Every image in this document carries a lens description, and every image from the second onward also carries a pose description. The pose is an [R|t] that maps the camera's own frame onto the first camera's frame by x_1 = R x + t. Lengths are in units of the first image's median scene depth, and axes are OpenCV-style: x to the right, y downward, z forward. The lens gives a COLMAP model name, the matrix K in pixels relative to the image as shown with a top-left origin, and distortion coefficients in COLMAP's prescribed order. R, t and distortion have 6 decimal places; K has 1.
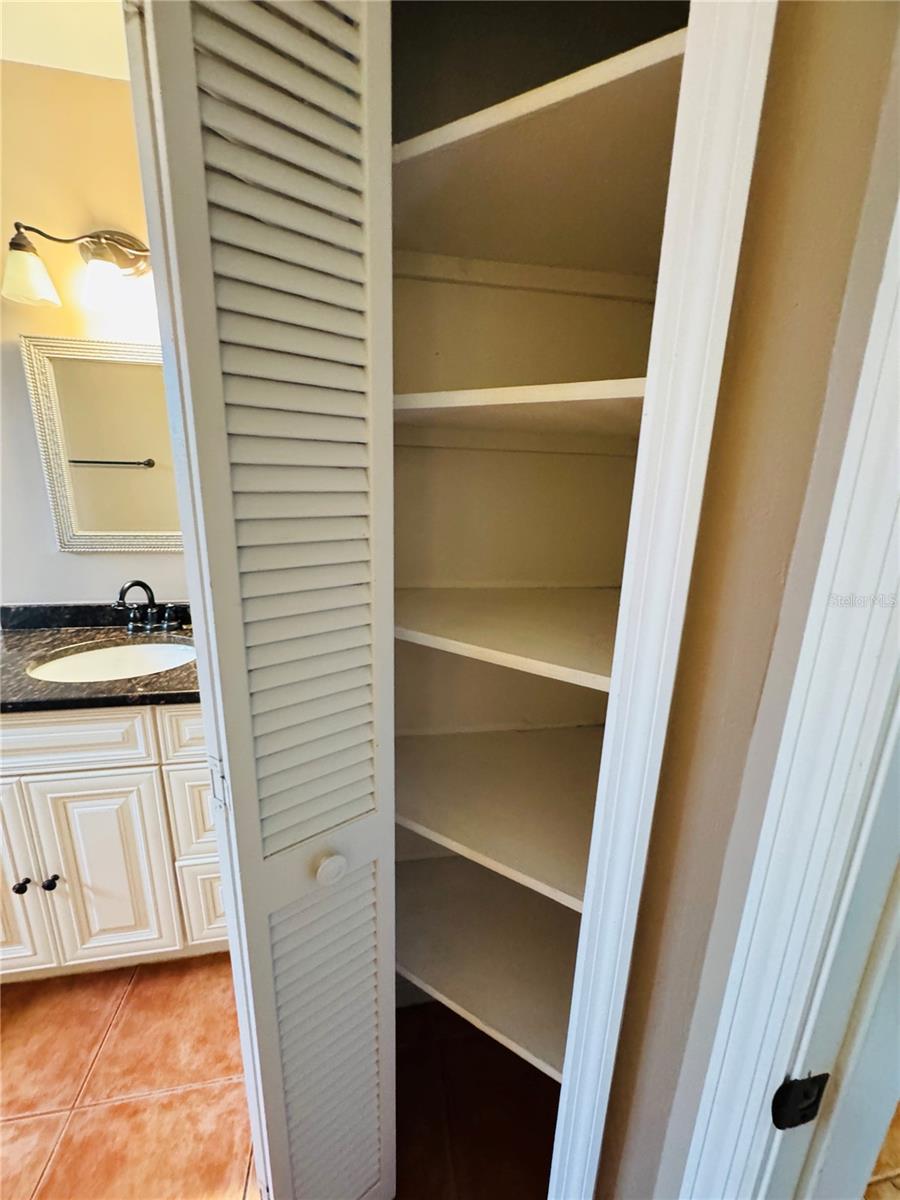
lens RADIAL K [[478.9, 0, 452.3], [0, 478.9, 598.9], [0, 0, 1]] dist [-0.002910, 0.000337]
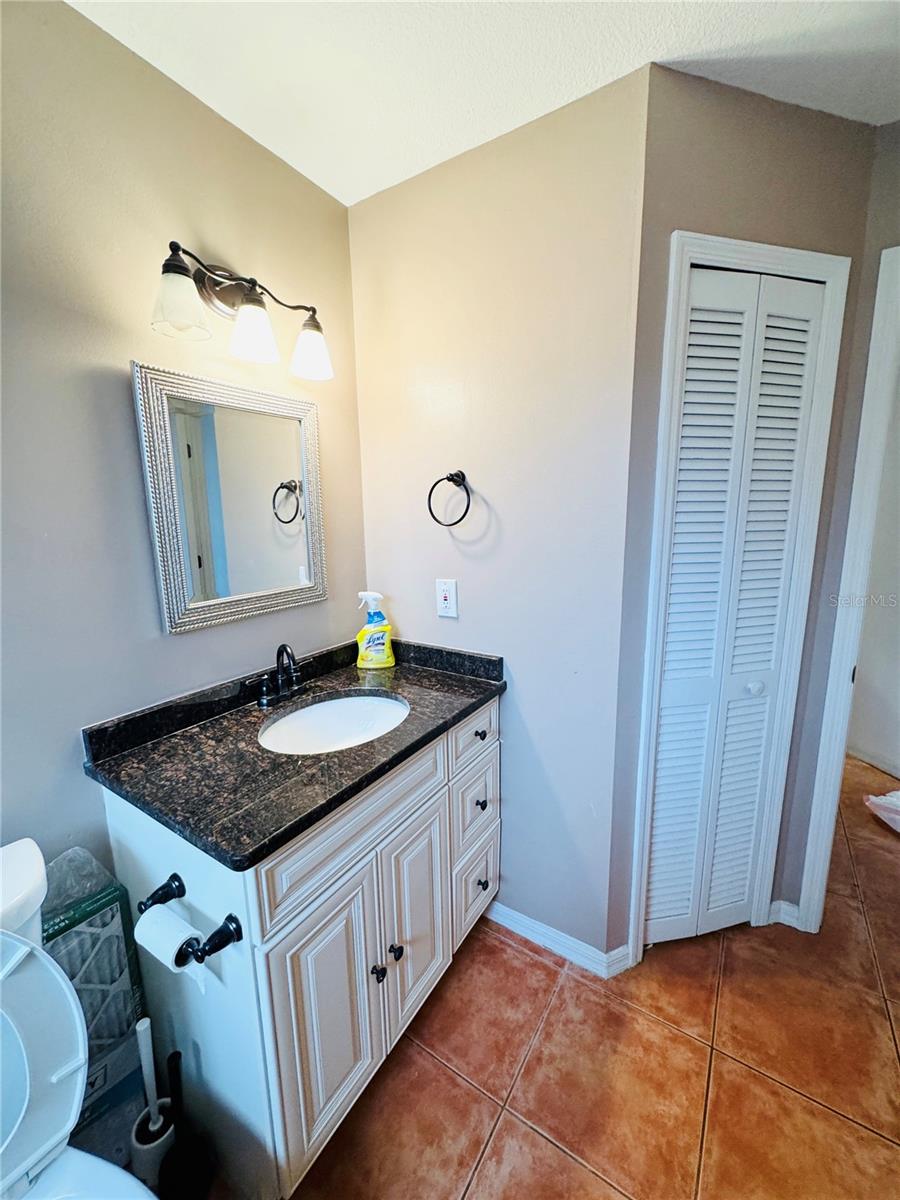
lens RADIAL K [[482.7, 0, 450.0], [0, 482.7, 600.0], [0, 0, 1]] dist [0.000769, 0.000336]
pose [[0.685828, -0.172393, 0.707051, -1.256612], [0.213792, 0.976397, 0.030690, -0.094548], [-0.695653, 0.130114, 0.706497, 0.141088]]
